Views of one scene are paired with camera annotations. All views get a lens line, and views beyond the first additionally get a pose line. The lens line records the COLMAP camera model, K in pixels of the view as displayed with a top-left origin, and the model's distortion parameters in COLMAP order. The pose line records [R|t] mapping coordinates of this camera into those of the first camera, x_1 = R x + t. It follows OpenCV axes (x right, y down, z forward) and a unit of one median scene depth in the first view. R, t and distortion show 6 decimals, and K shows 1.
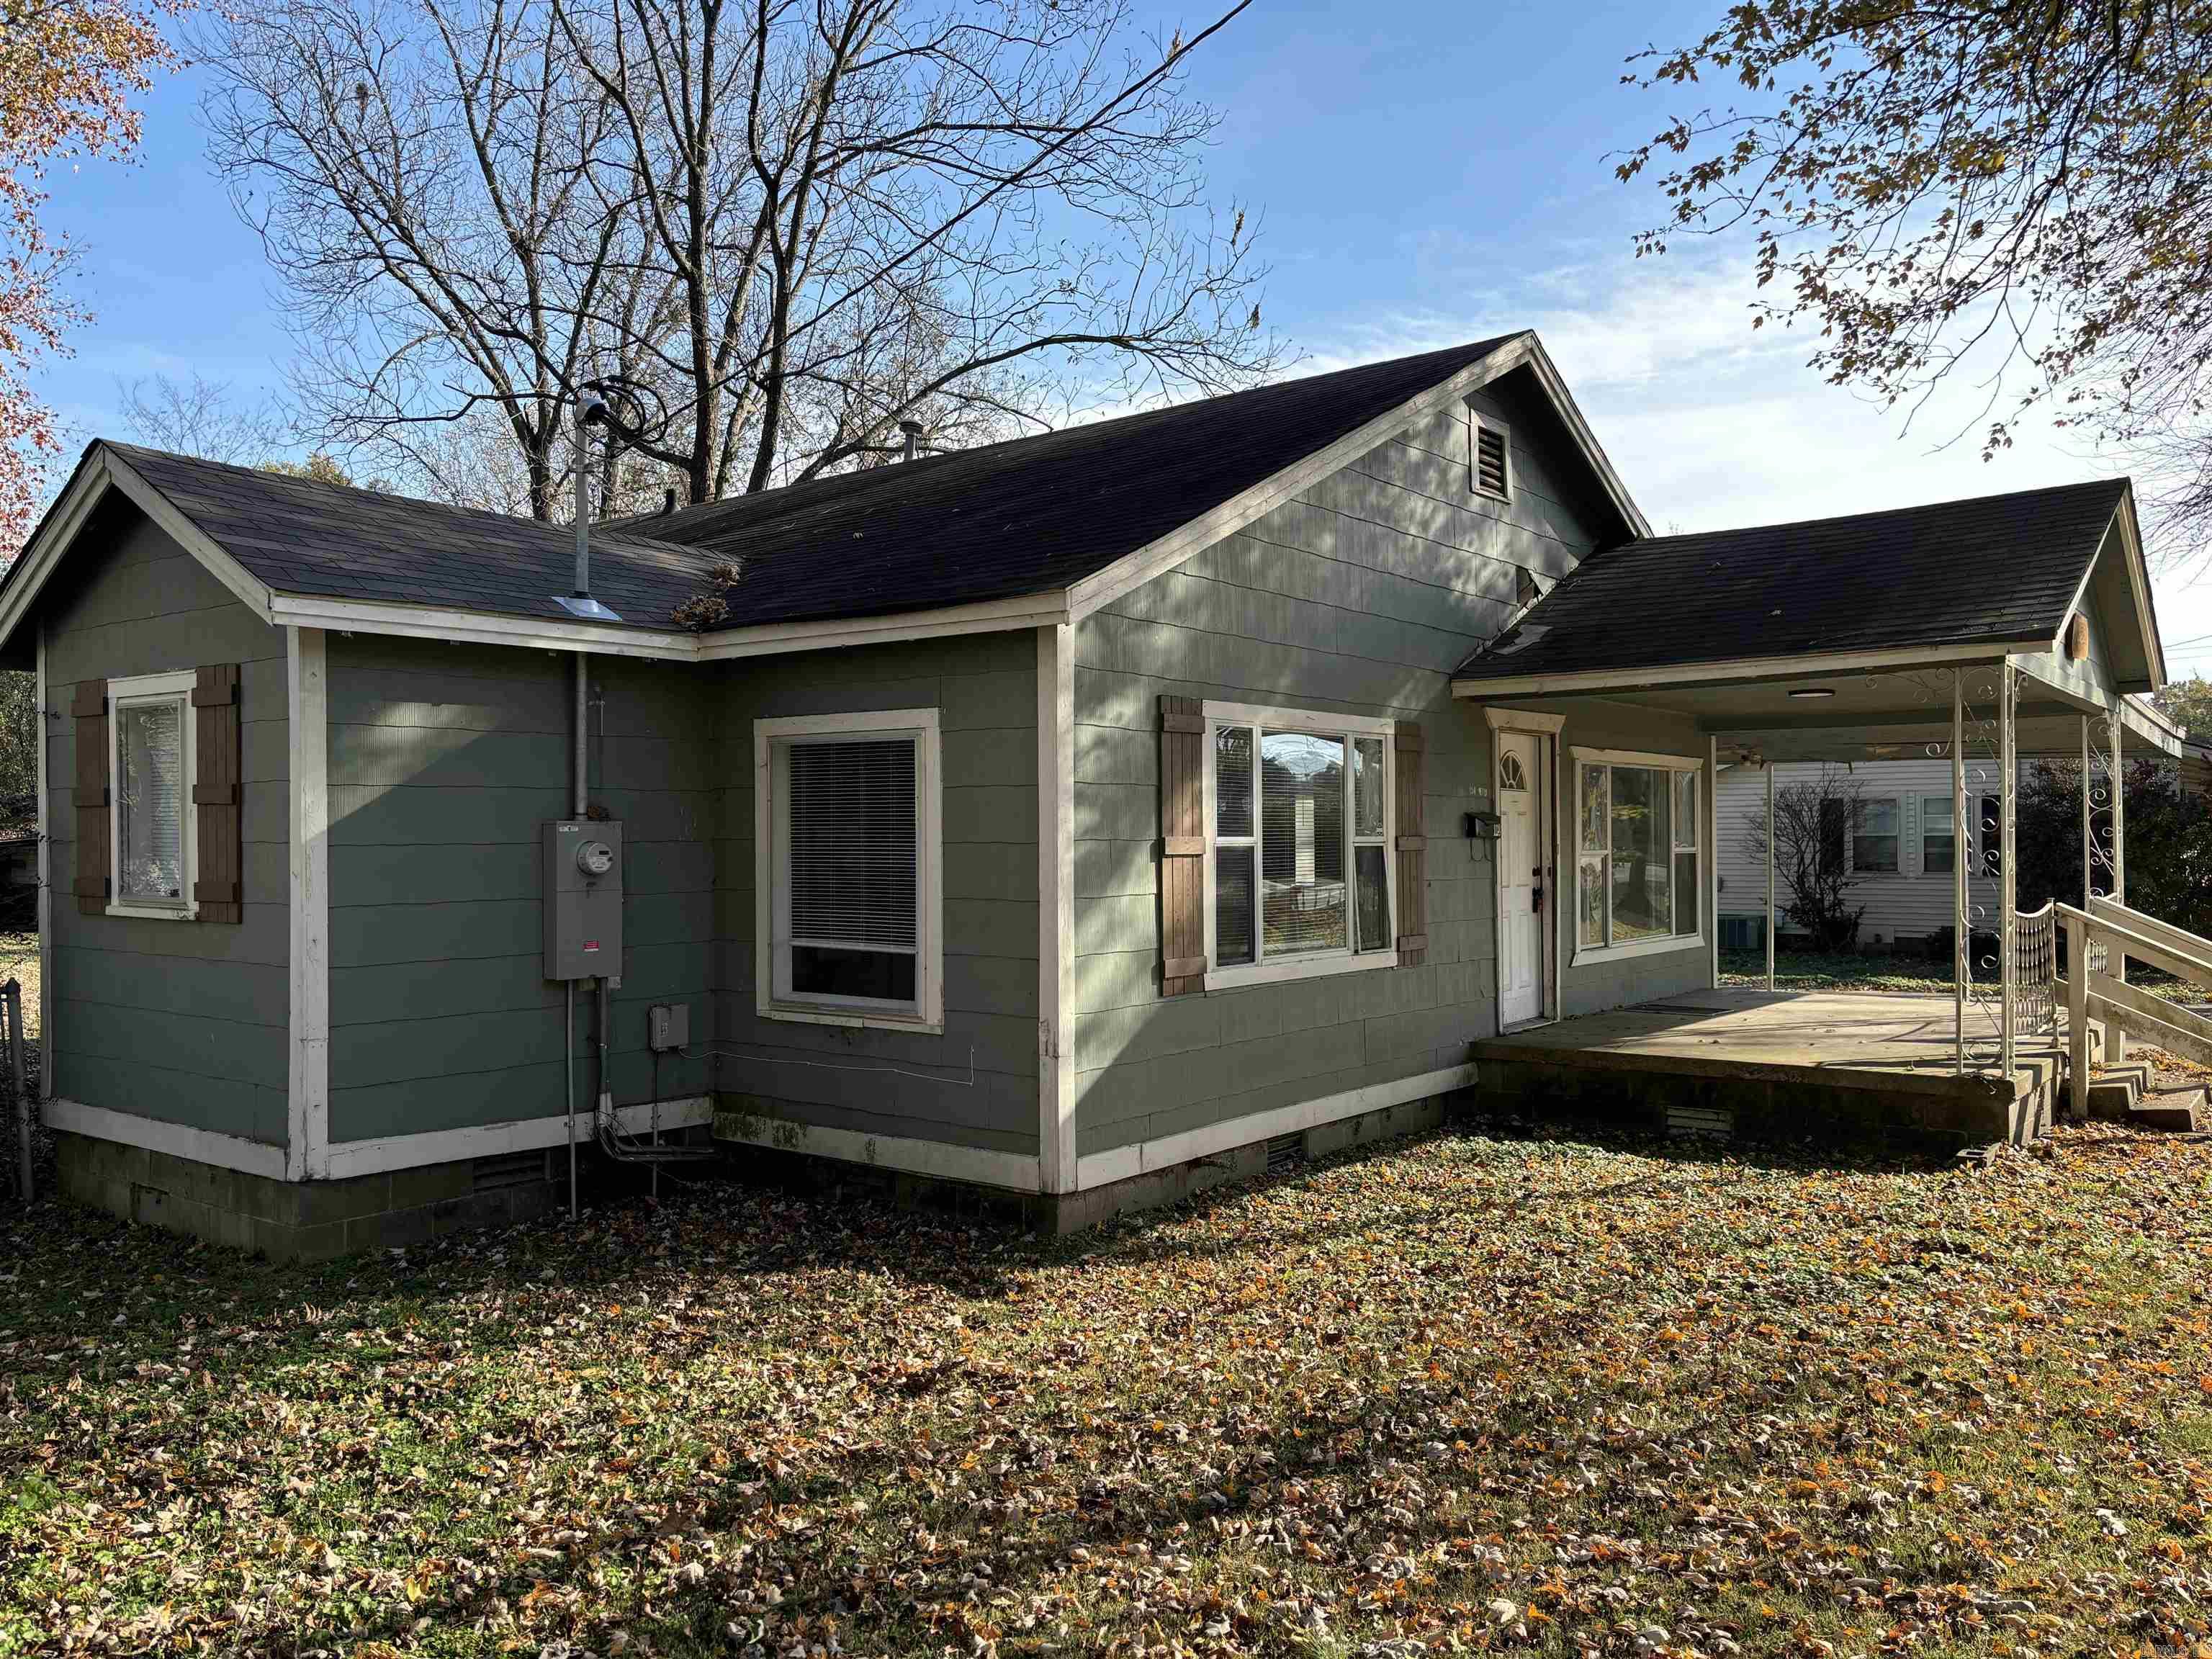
lens RADIAL K [[1656.6, 0, 1106.0], [0, 1656.6, 829.5], [0, 0, 1]] dist [0.056505, -0.061053]
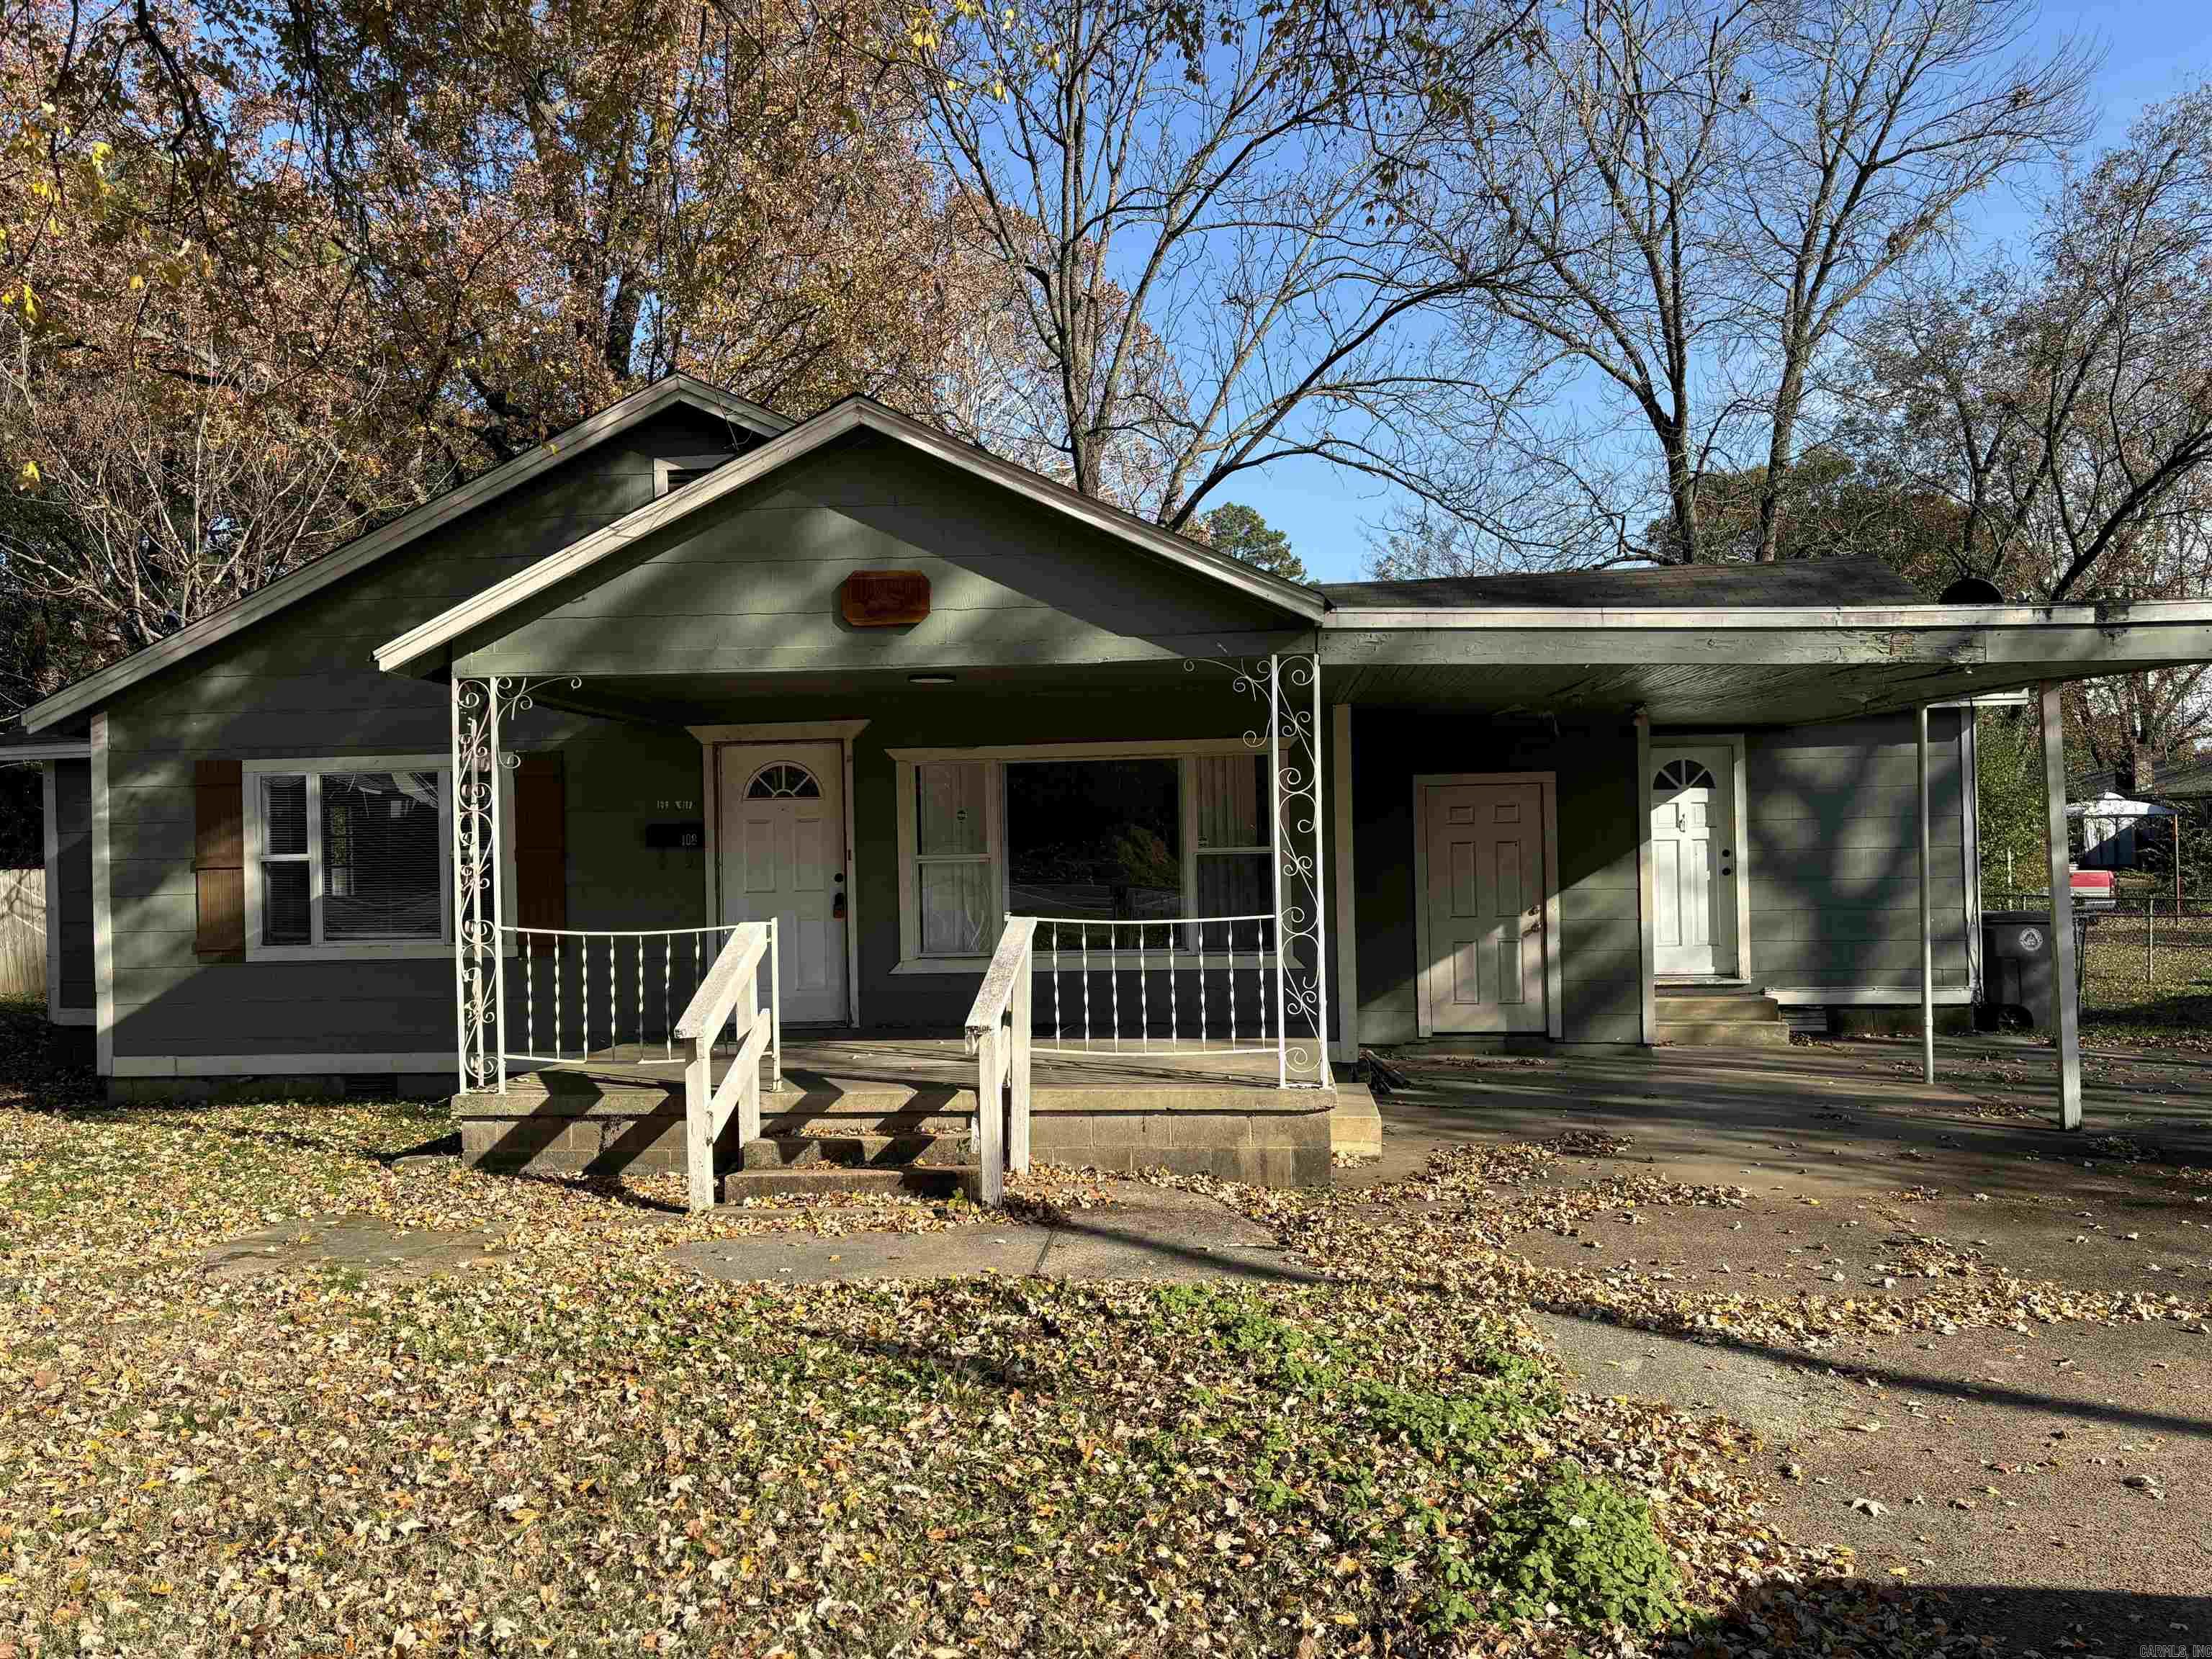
lens RADIAL K [[1656.6, 0, 1106.0], [0, 1656.6, 829.5], [0, 0, 1]] dist [0.056505, -0.061053]
pose [[0.532544, -0.012656, -0.846308, 1.689285], [0.025842, 0.999665, 0.001312, -0.001315], [0.846008, -0.022569, 0.532693, 0.849426]]
